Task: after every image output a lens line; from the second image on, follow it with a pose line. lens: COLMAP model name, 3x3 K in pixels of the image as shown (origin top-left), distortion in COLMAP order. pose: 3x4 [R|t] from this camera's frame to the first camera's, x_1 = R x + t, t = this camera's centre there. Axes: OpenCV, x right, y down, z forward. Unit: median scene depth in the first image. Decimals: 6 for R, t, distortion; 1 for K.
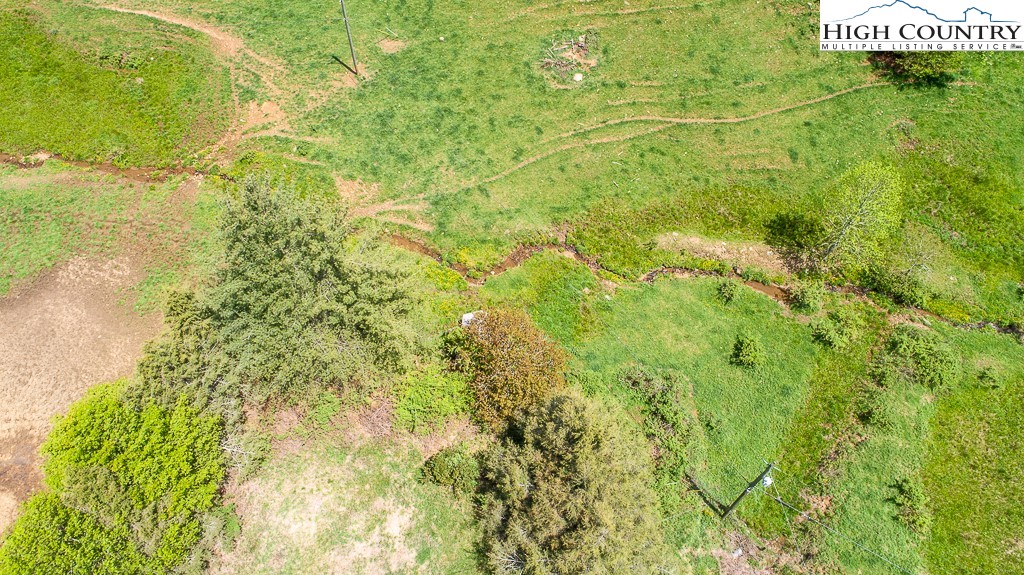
lens RADIAL K [[718.8, 0, 516.7], [0, 718.8, 222.7], [0, 0, 1]] dist [-0.011474, 0.009842]
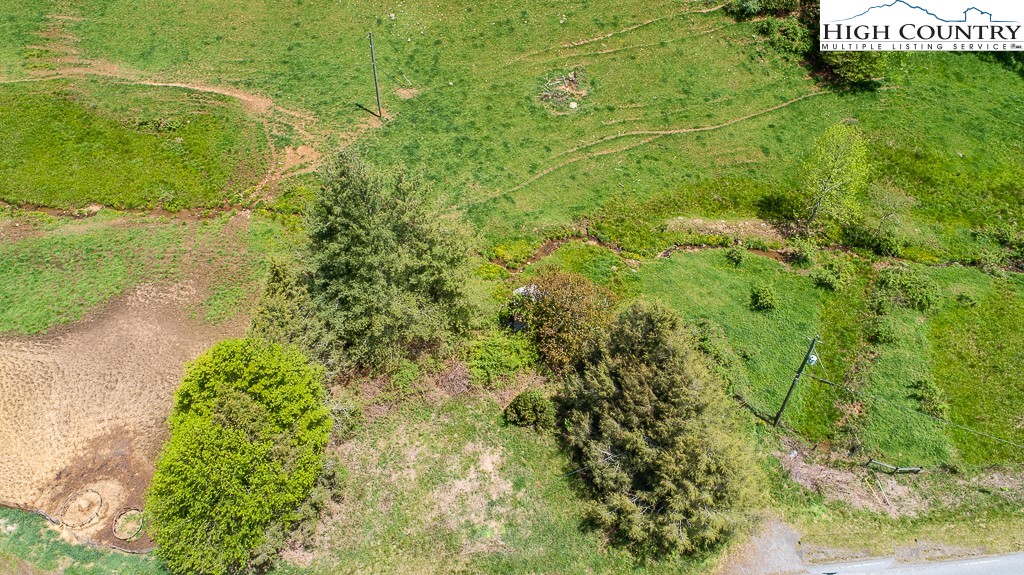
lens RADIAL K [[718.8, 0, 526.1], [0, 718.8, 223.1], [0, 0, 1]] dist [-0.011474, 0.009842]
pose [[0.990242, -0.099286, 0.097793, -0.139059], [0.115309, 0.977819, -0.174855, 0.201303], [-0.078264, 0.184425, 0.979726, -0.099154]]
